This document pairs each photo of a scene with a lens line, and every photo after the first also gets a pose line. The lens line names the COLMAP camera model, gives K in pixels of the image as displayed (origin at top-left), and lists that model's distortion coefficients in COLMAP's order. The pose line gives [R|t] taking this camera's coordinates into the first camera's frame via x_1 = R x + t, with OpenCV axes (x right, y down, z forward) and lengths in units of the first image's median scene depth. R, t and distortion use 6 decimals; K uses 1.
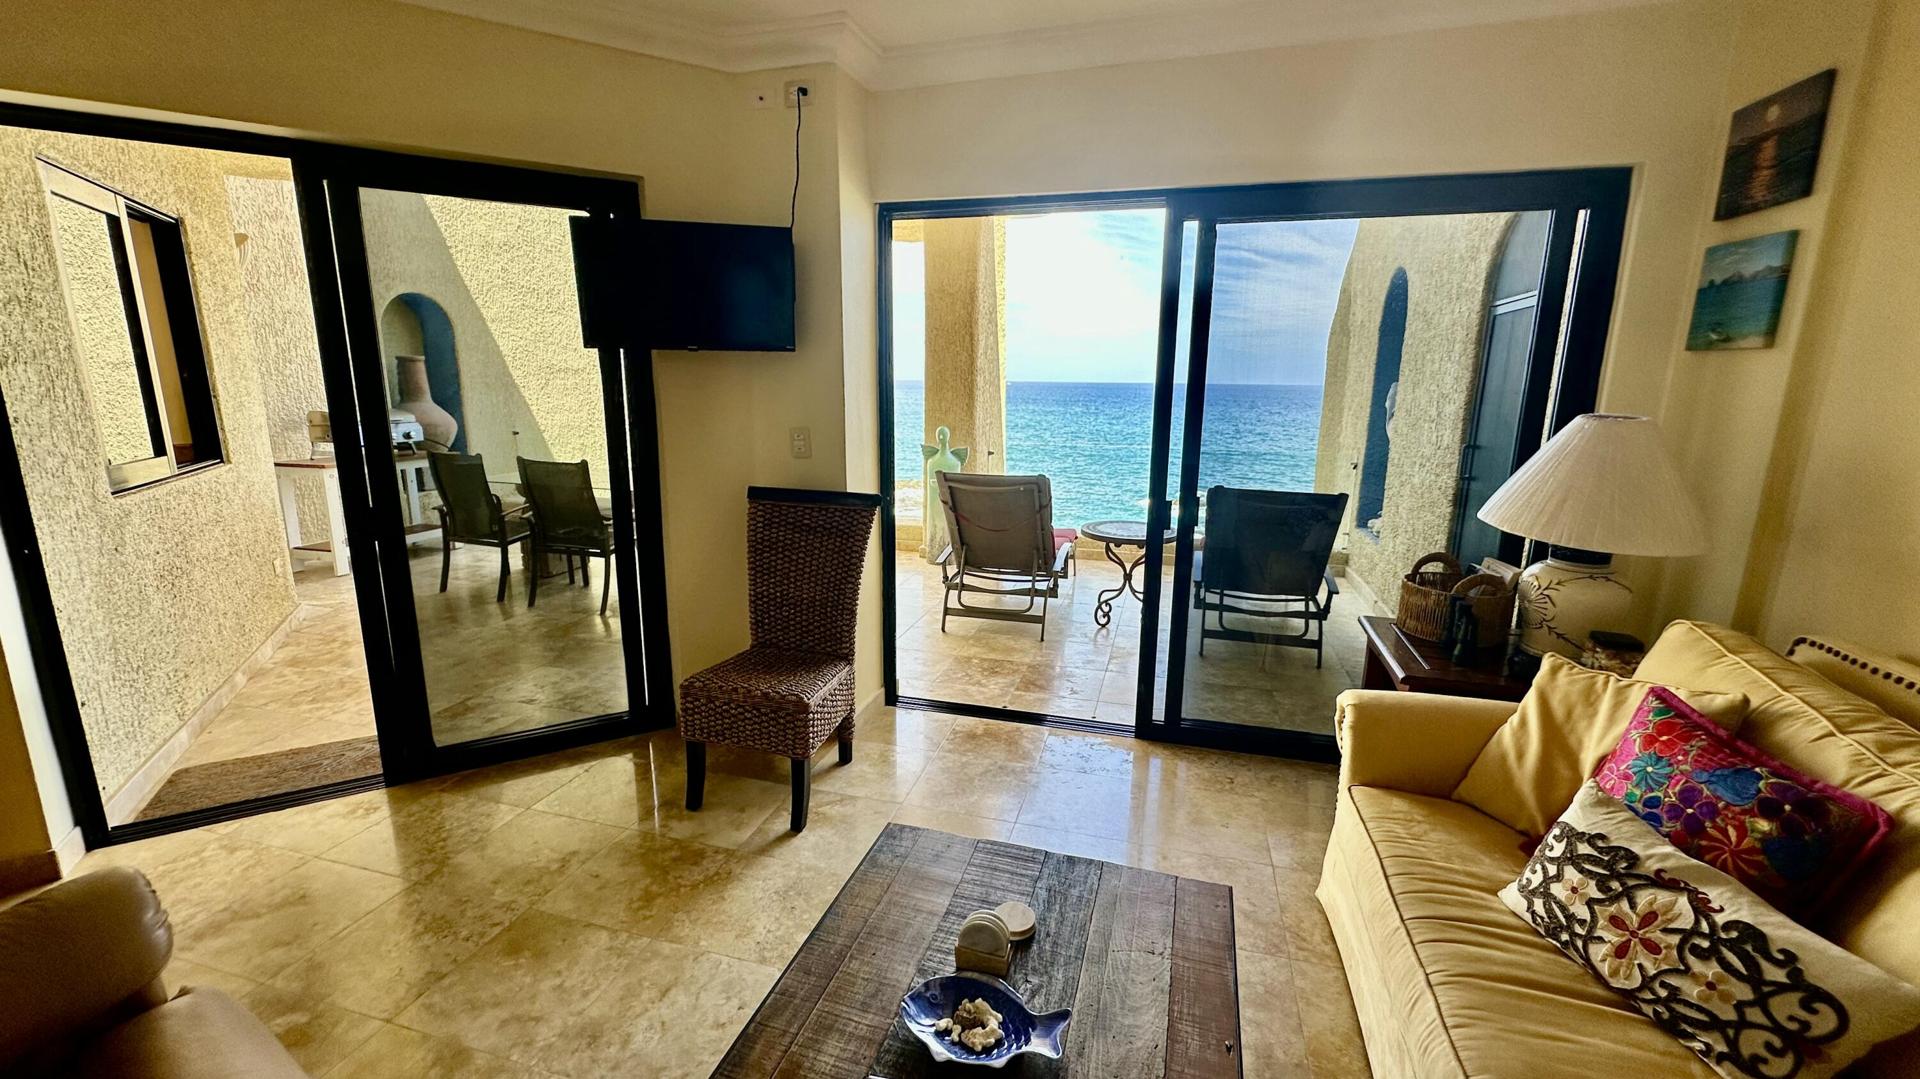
lens RADIAL K [[767.8, 0, 957.7], [0, 767.8, 538.2], [0, 0, 1]] dist [-0.000933, 0.000153]
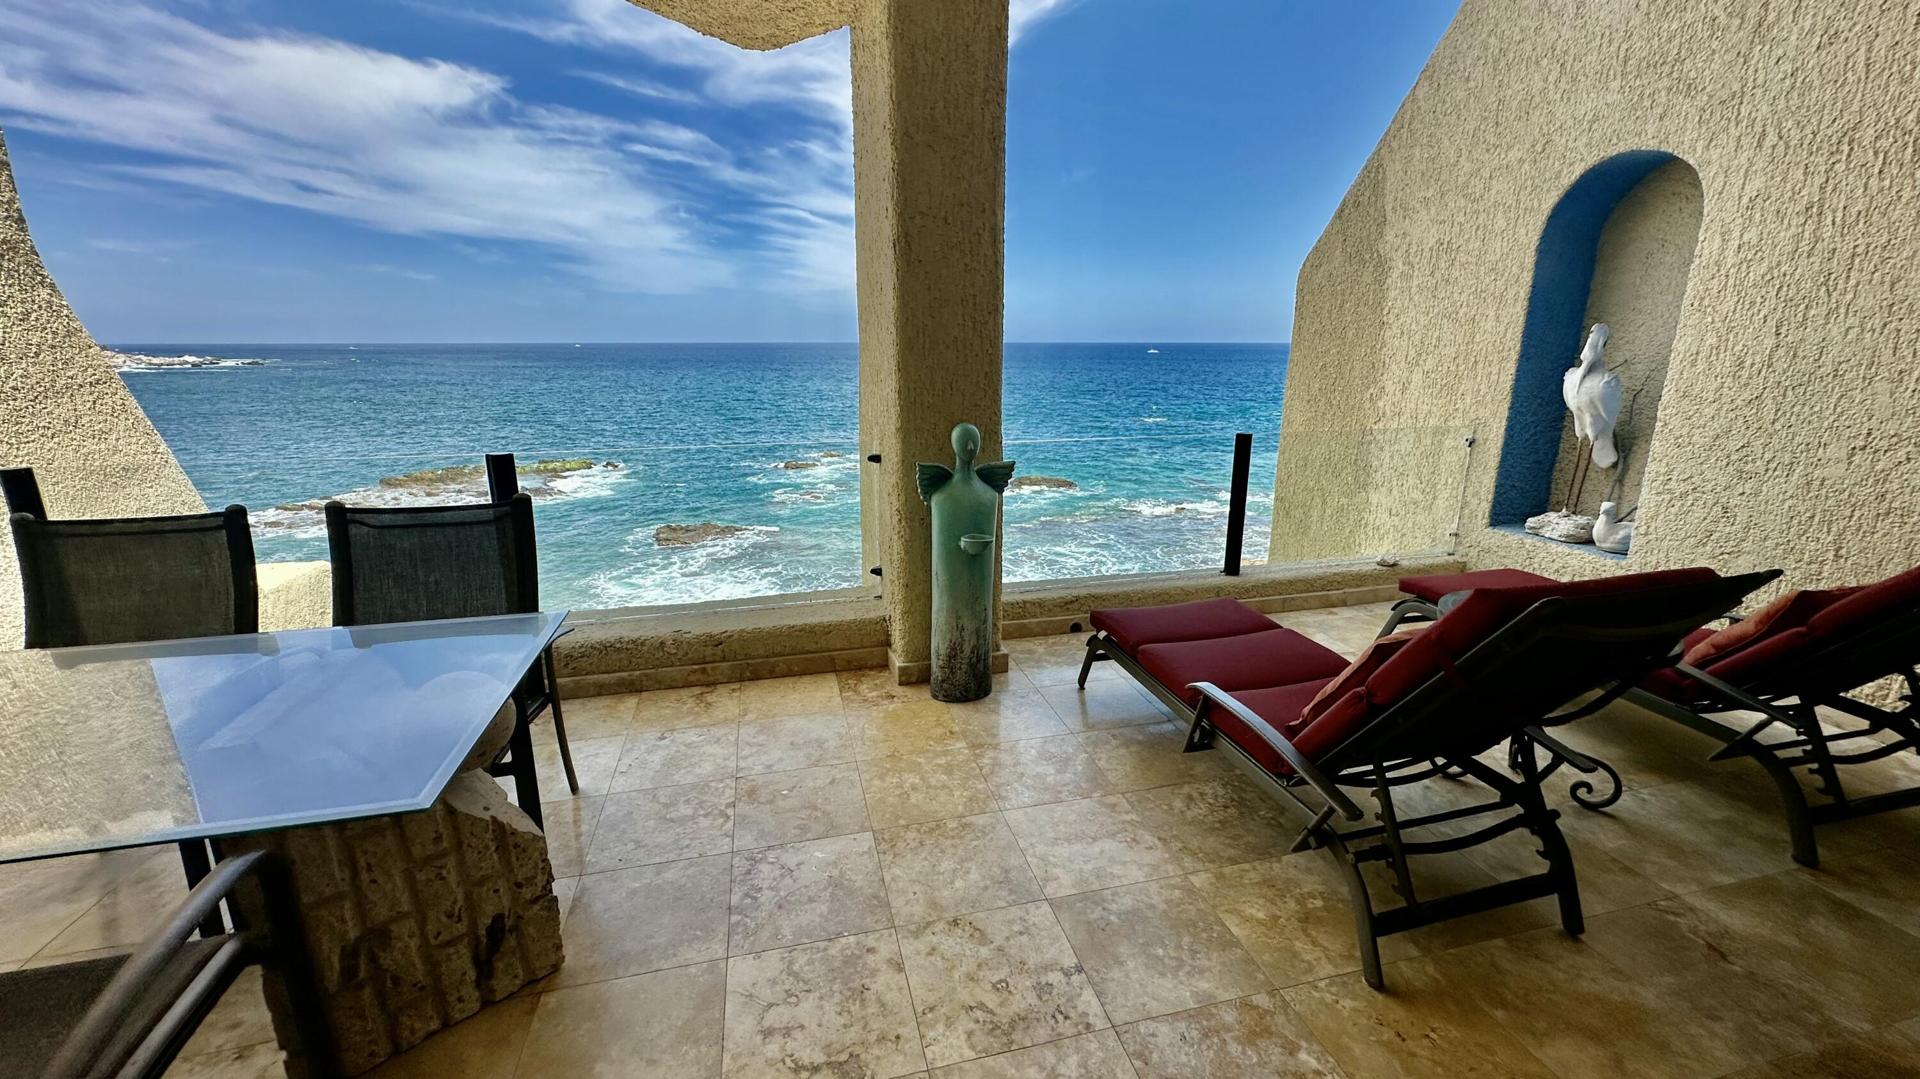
lens RADIAL K [[768.1, 0, 959.5], [0, 768.1, 537.7], [0, 0, 1]] dist [0.000262, 0.000157]
pose [[0.863202, -0.135663, 0.486291, -0.786896], [0.111450, 0.990662, 0.078539, -0.336792], [-0.492404, -0.013598, 0.870260, 1.742084]]
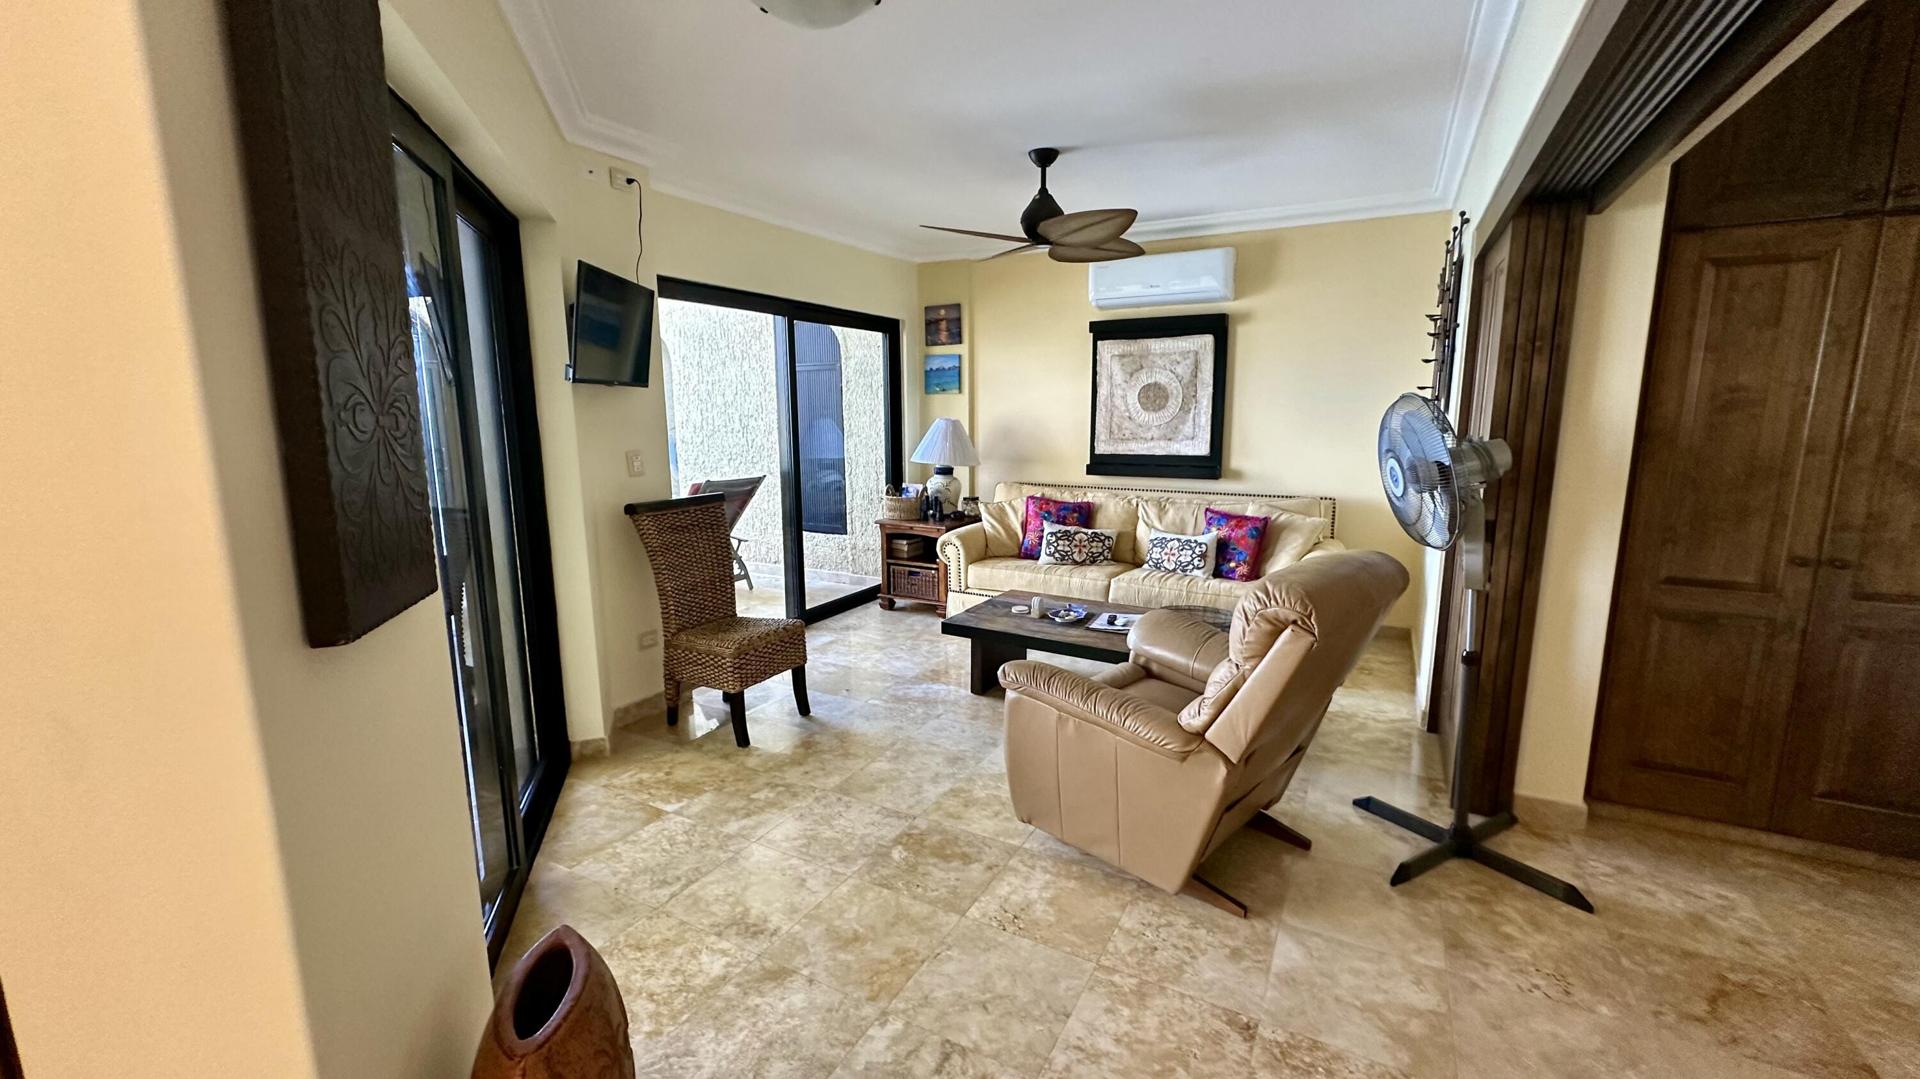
lens RADIAL K [[767.8, 0, 957.7], [0, 767.8, 538.2], [0, 0, 1]] dist [-0.000933, 0.000153]
pose [[0.223967, -0.173445, 0.959039, -1.835392], [0.206820, 0.970083, 0.127143, -0.089702], [-0.952399, 0.169873, 0.253138, 0.368930]]
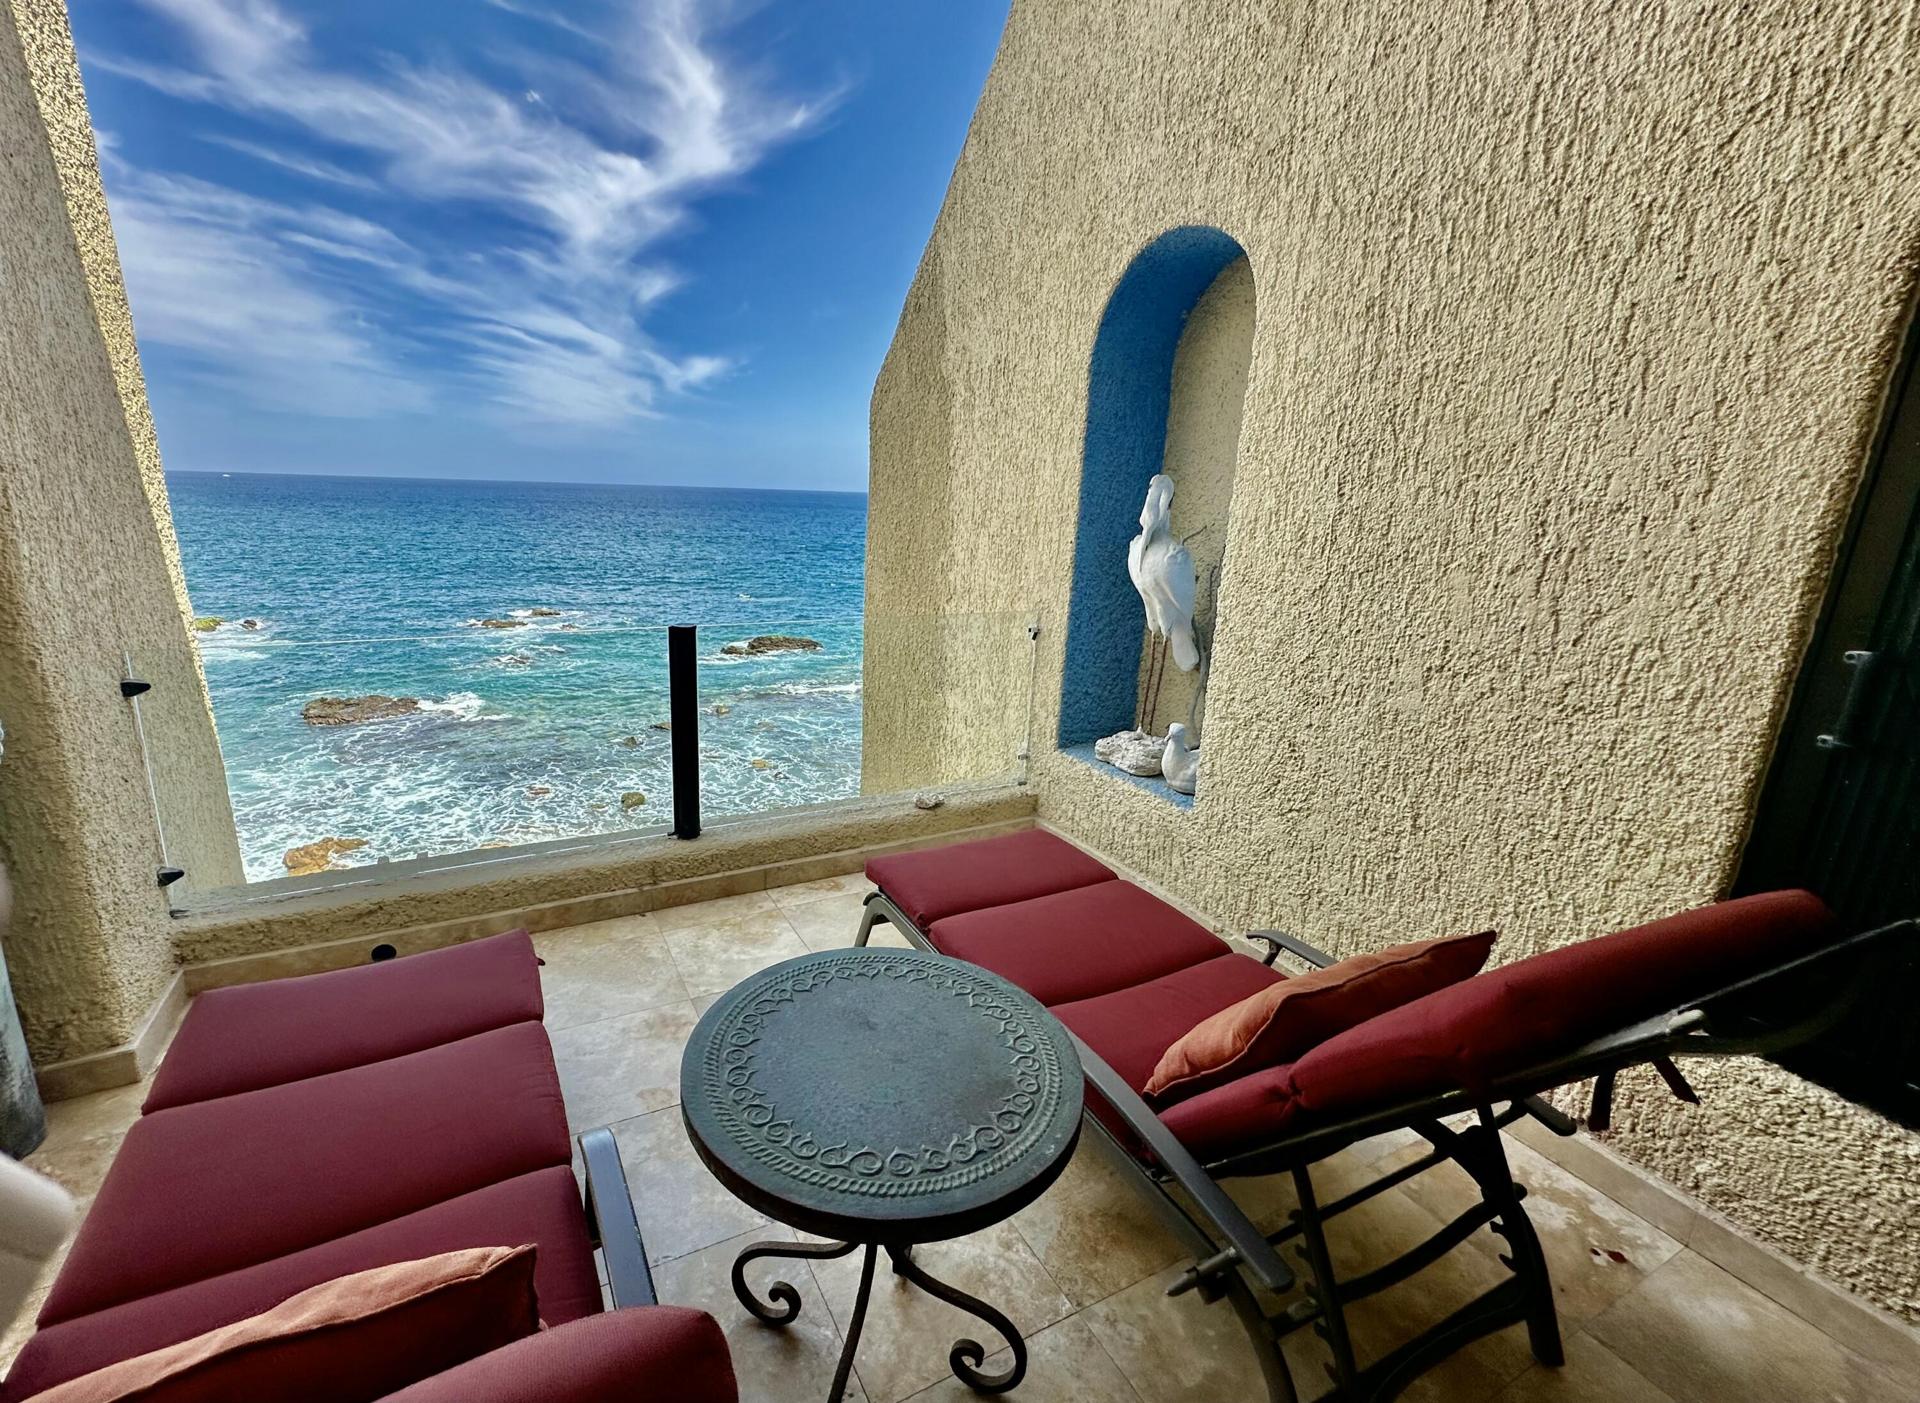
lens RADIAL K [[828.8, 0, 882.8], [0, 828.8, 698.9], [0, 0, 1]] dist [-0.000578, 0.000877]
pose [[0.741200, -0.151430, 0.653981, 0.151591], [0.113244, 0.988468, 0.100534, -0.346545], [-0.661663, -0.000456, 0.749801, 1.843528]]
